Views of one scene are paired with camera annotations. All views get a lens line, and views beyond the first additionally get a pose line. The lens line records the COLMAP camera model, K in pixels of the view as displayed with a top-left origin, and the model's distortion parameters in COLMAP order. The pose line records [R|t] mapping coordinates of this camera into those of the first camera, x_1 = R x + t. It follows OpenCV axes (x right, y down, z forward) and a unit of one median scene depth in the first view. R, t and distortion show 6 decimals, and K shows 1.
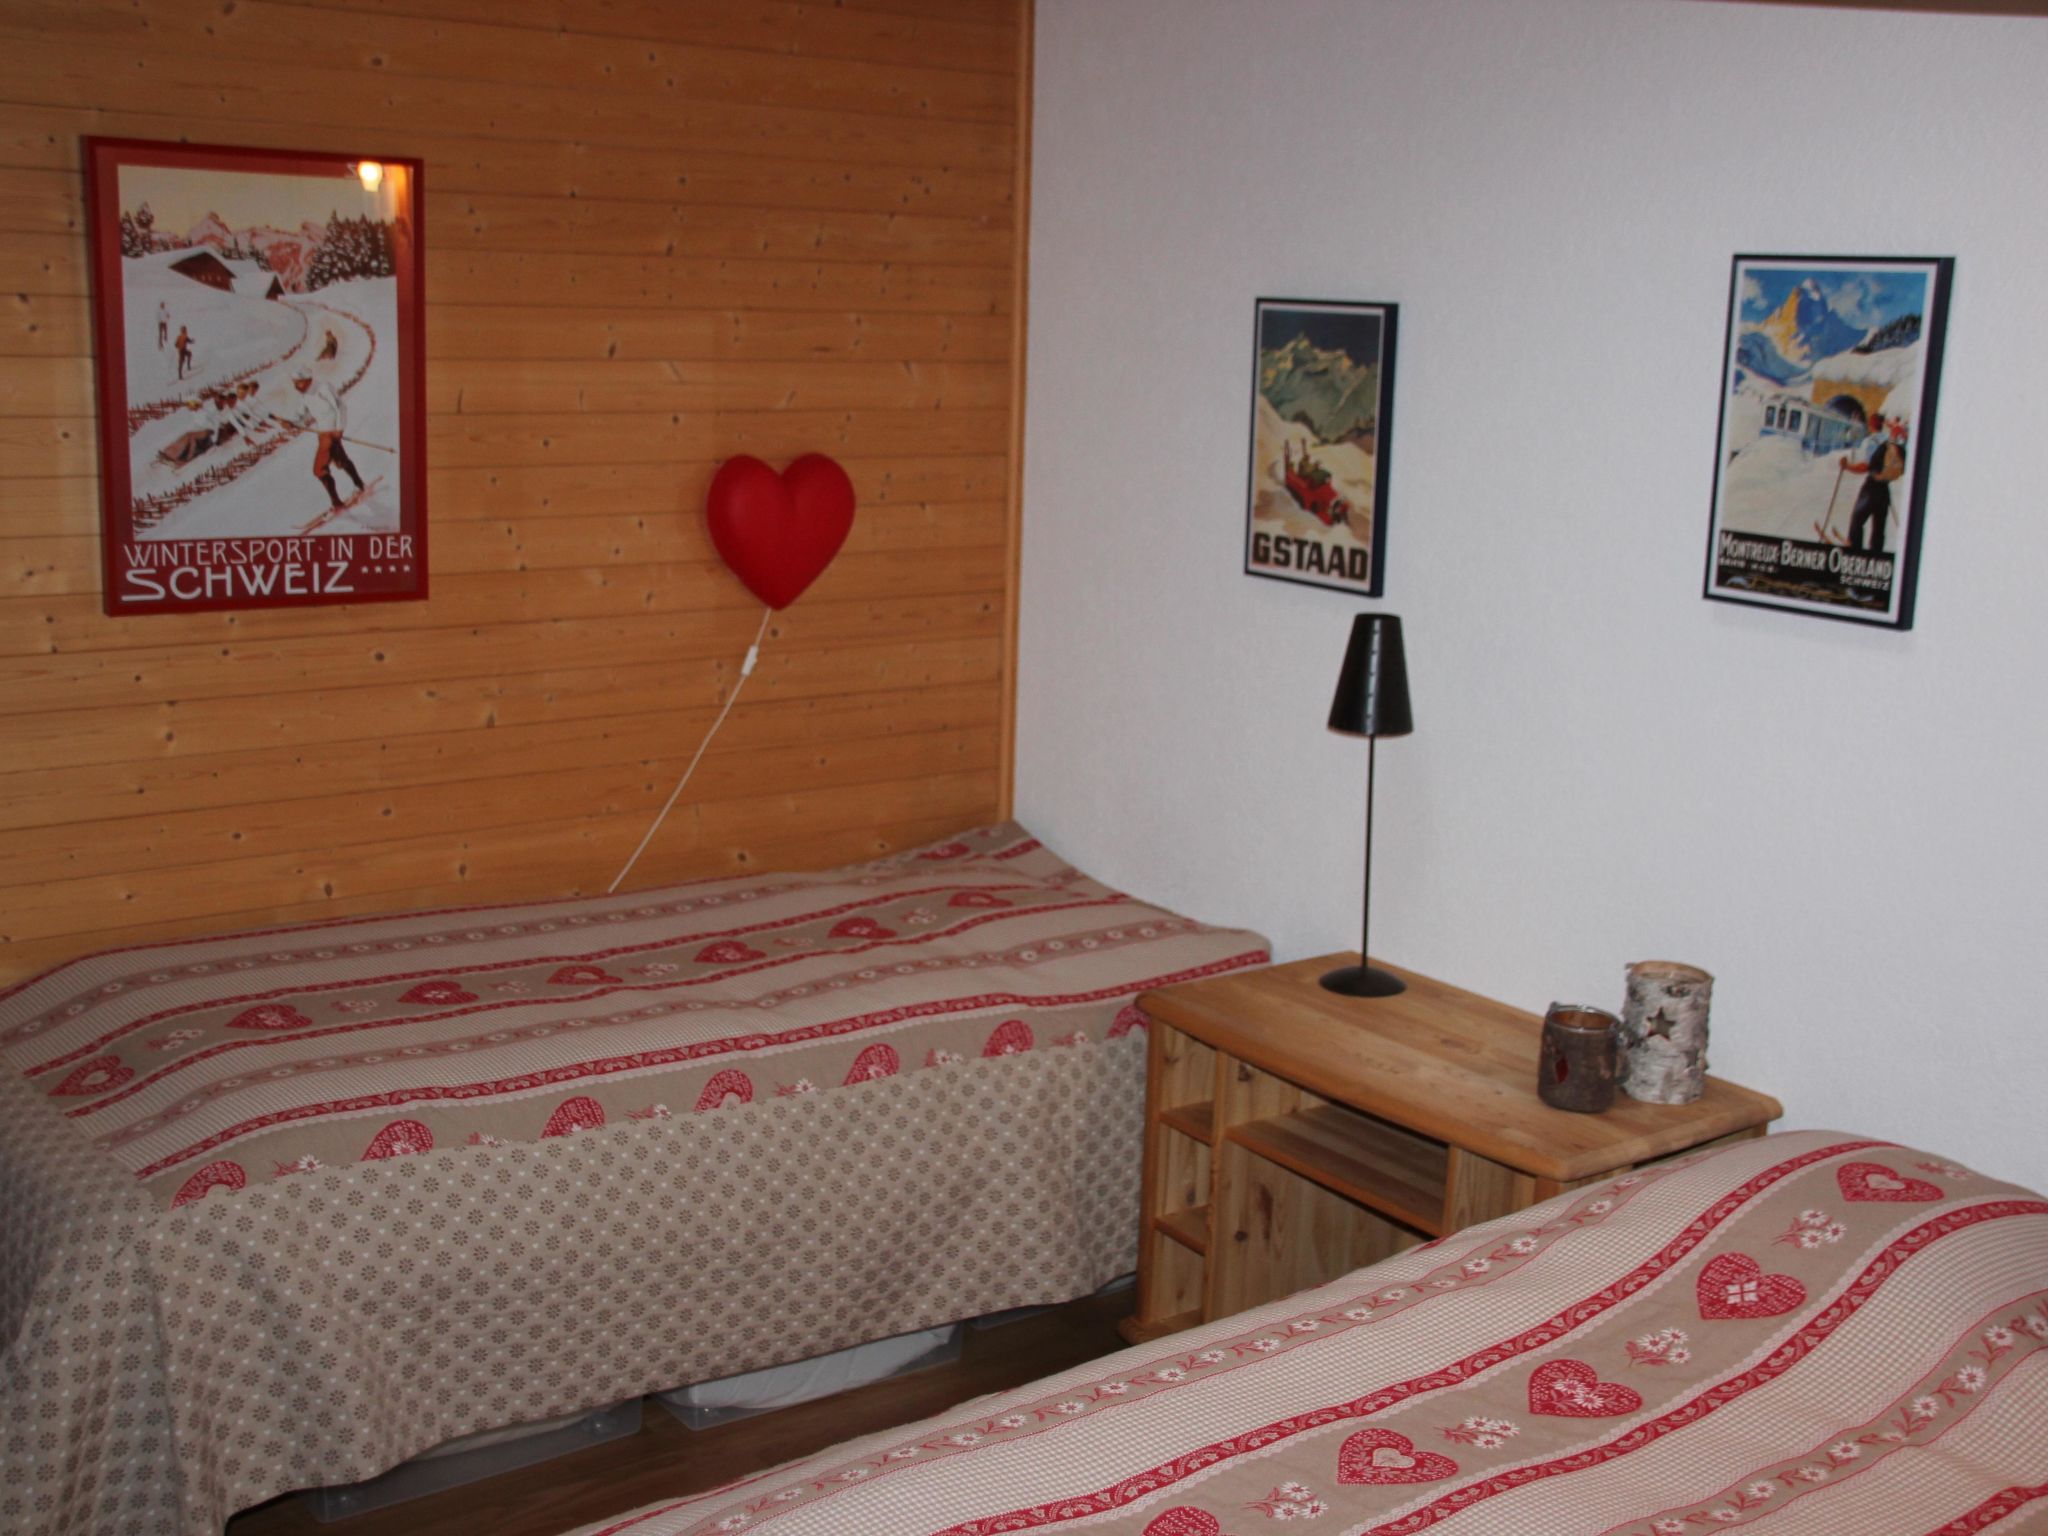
lens RADIAL K [[2445.3, 0, 1025.3], [0, 2445.3, 764.1], [0, 0, 1]] dist [-0.002907, 0.000000]
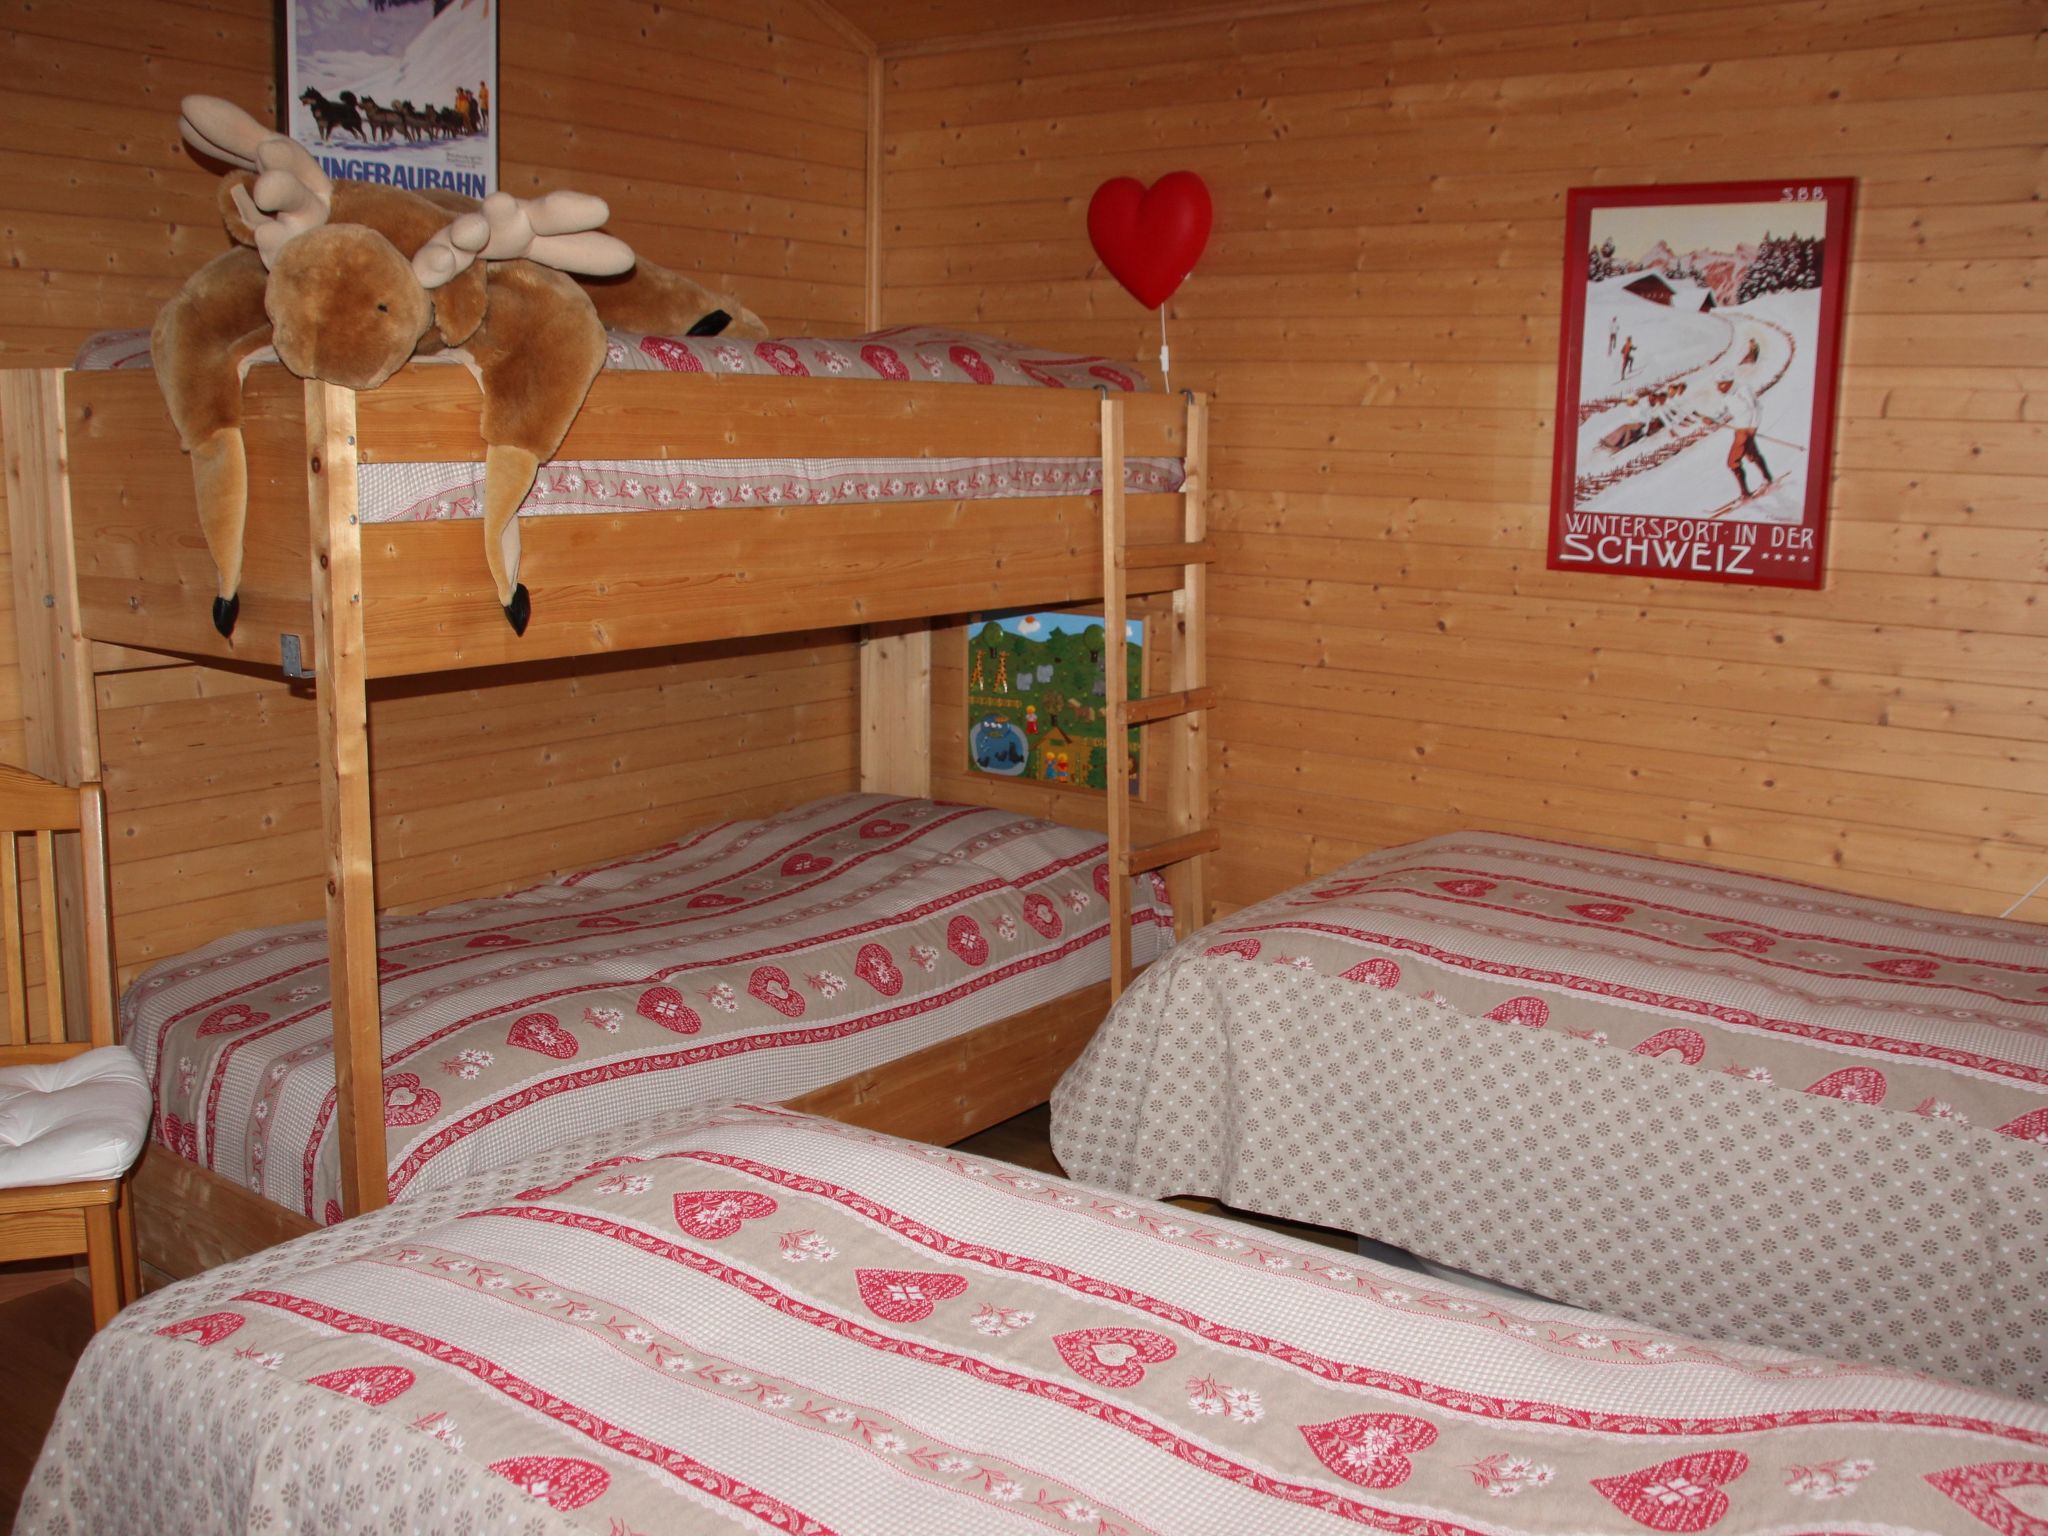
lens RADIAL K [[2031.7, 0, 1024.4], [0, 2031.7, 772.1], [0, 0, 1]] dist [-0.080523, 0.000000]
pose [[0.252480, 0.132347, -0.958508, 0.547526], [-0.206342, 0.975180, 0.080297, 0.012323], [0.945345, 0.177507, 0.273523, 0.474284]]
